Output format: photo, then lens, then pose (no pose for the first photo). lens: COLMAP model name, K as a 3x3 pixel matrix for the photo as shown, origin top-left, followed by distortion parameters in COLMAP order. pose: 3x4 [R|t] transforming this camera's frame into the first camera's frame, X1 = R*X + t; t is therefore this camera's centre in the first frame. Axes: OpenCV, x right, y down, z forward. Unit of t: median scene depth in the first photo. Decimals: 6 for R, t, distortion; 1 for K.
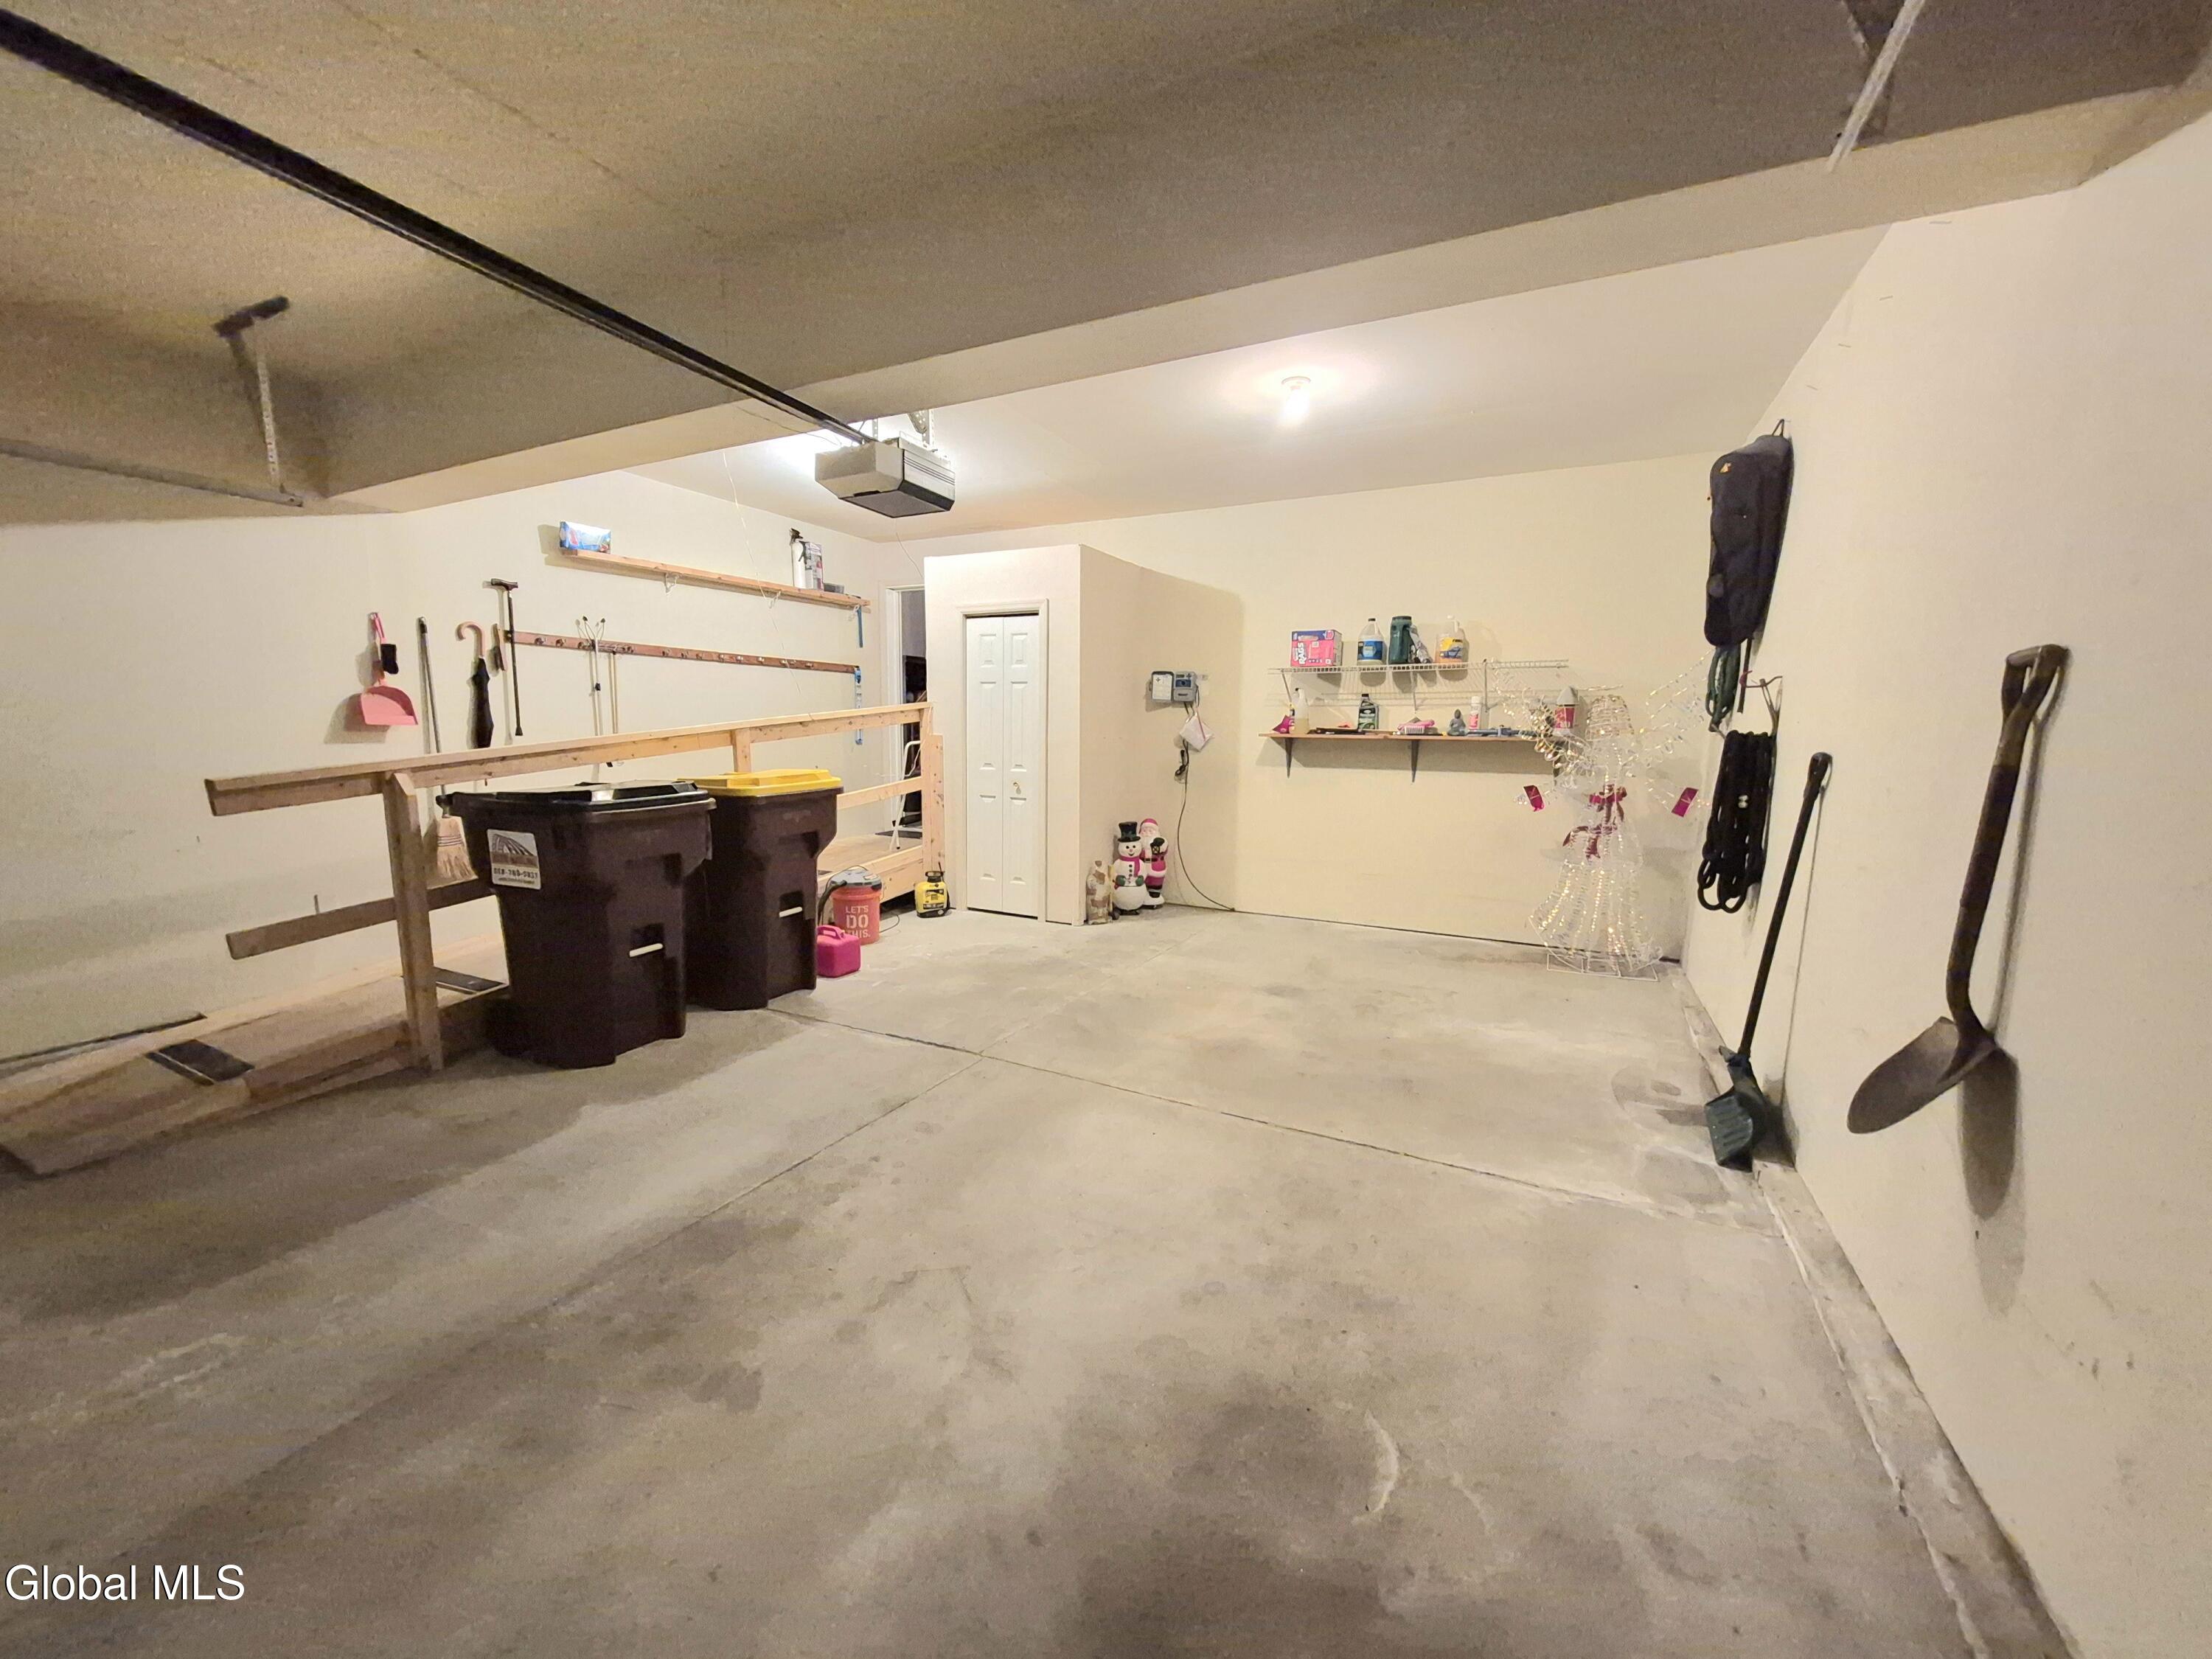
lens RADIAL K [[856.5, 0, 1094.8], [0, 856.5, 833.7], [0, 0, 1]] dist [0.001058, -0.001311]
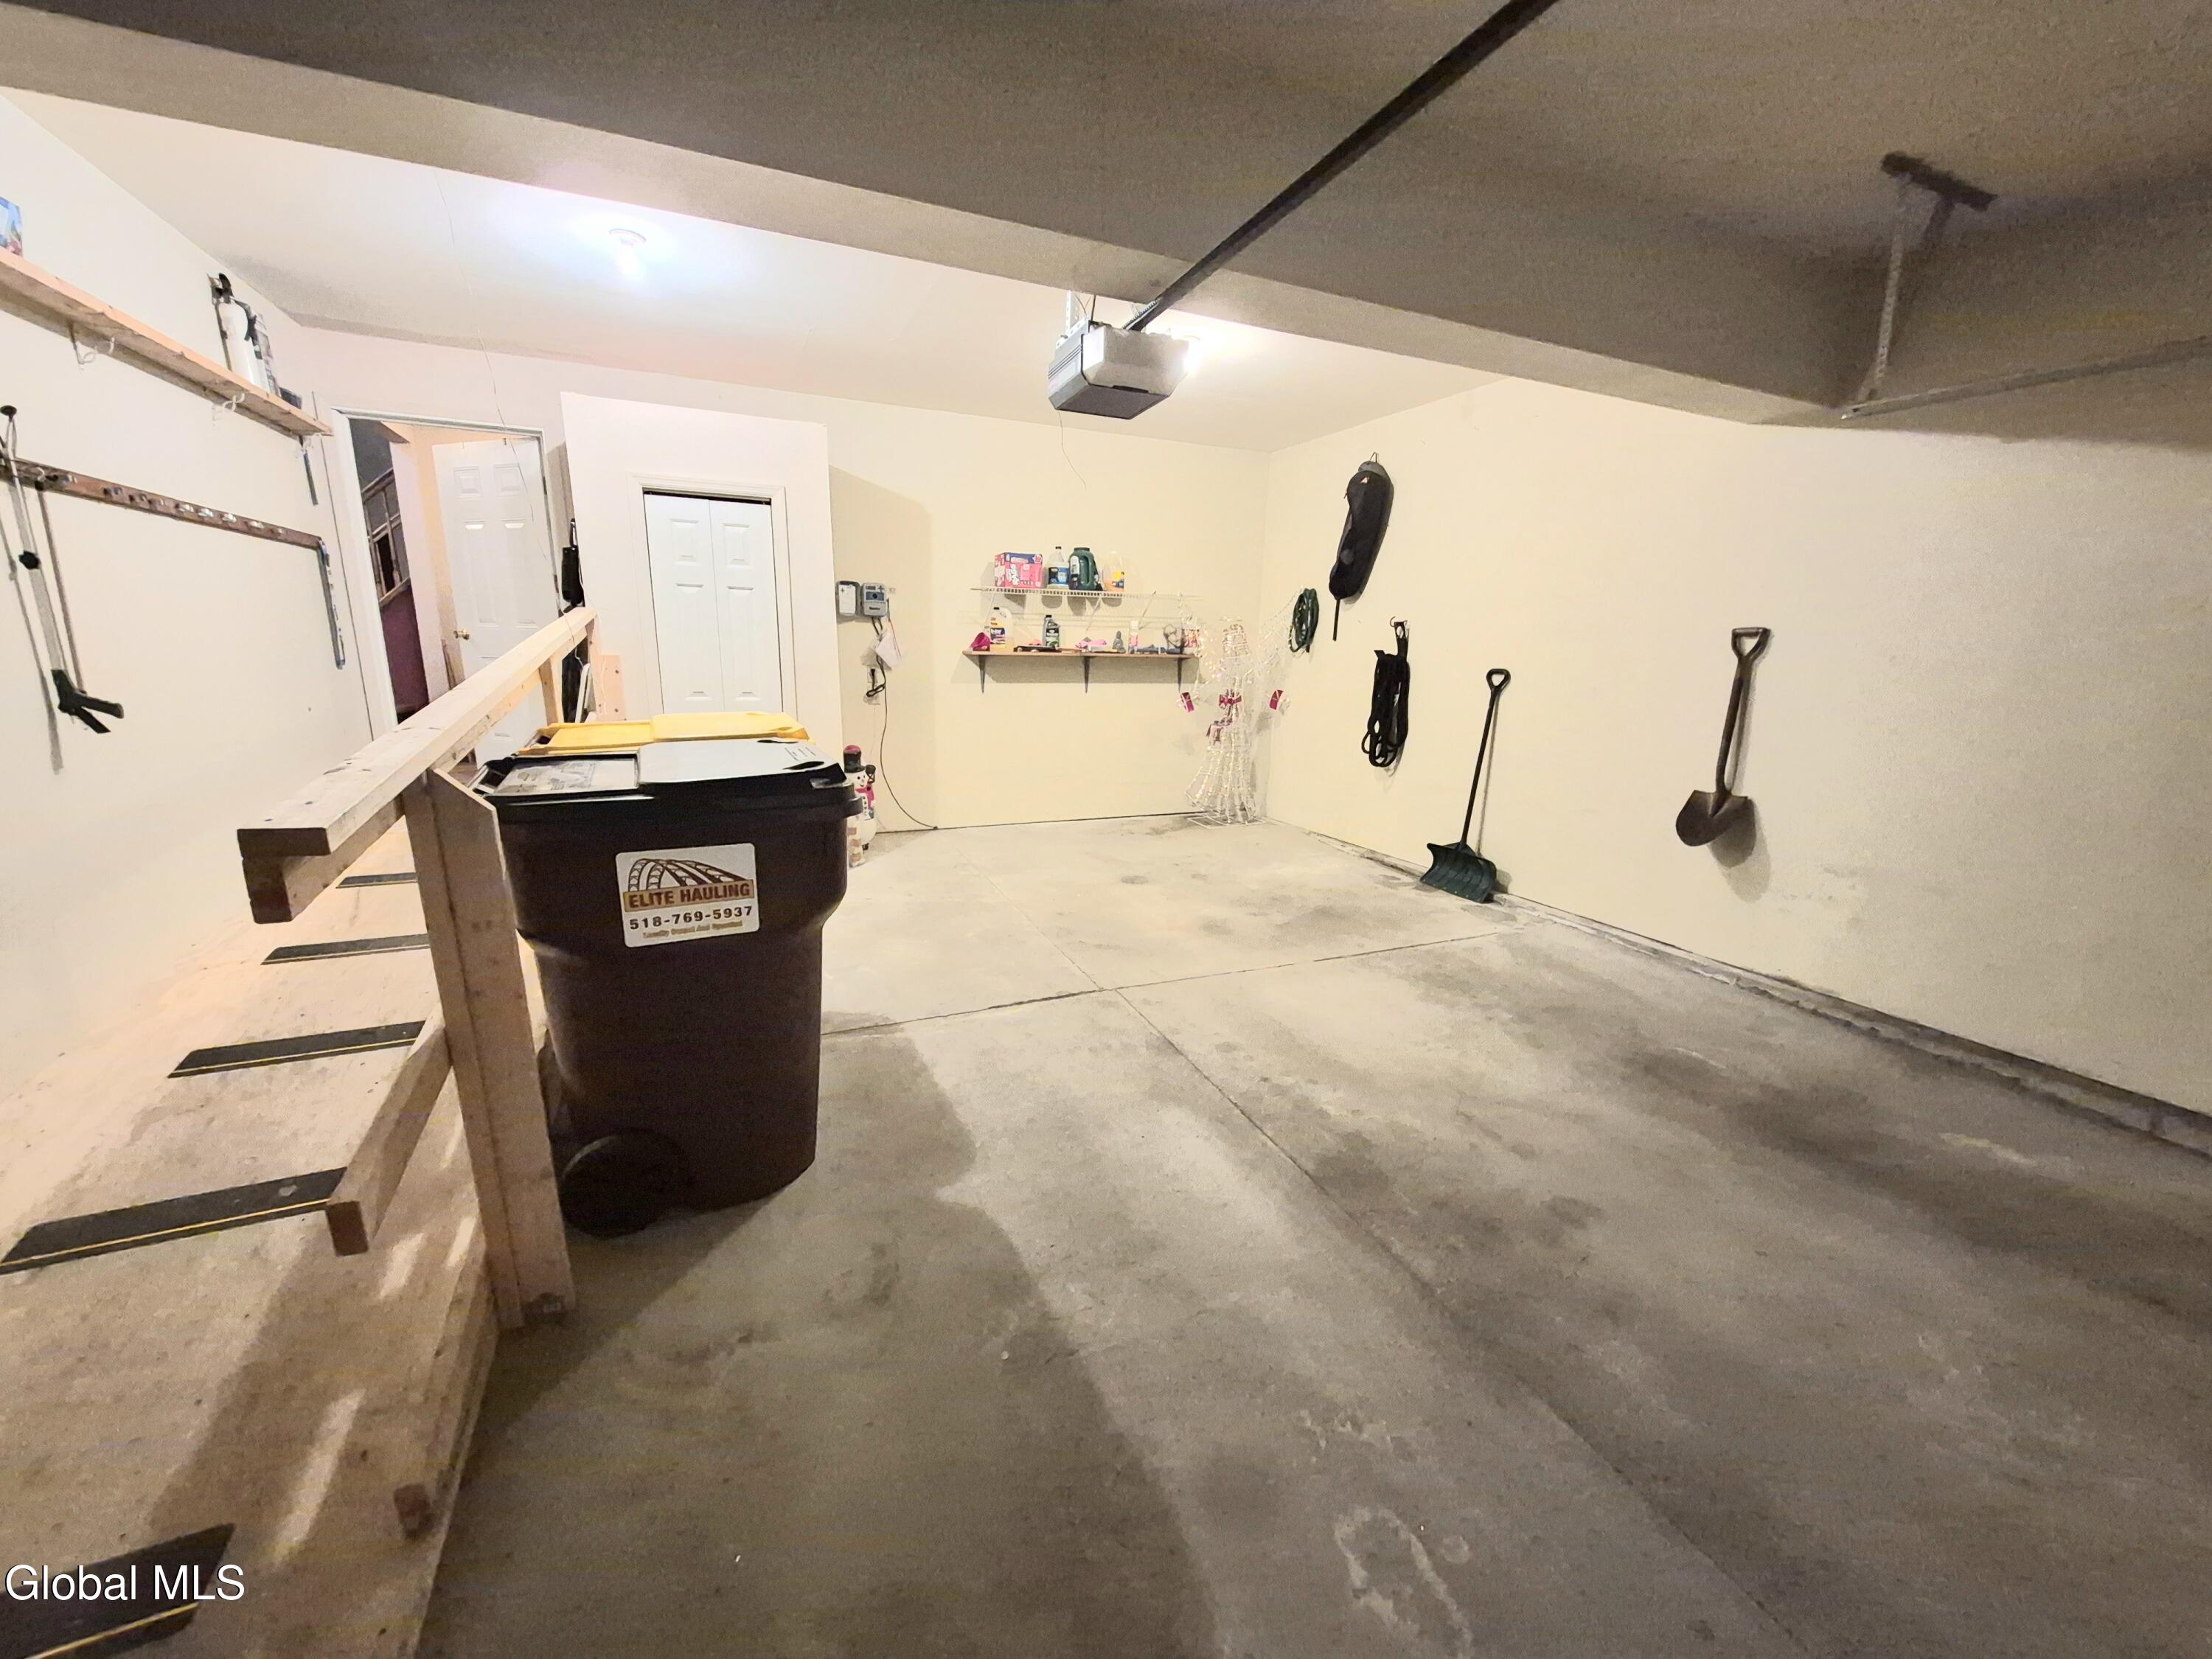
lens RADIAL K [[856.5, 0, 1094.4], [0, 856.5, 832.3], [0, 0, 1]] dist [0.001058, -0.001311]
pose [[0.631950, -0.165950, 0.757034, -0.709837], [0.083454, 0.985697, 0.146411, -0.056390], [-0.770503, -0.029347, 0.636760, 0.314102]]
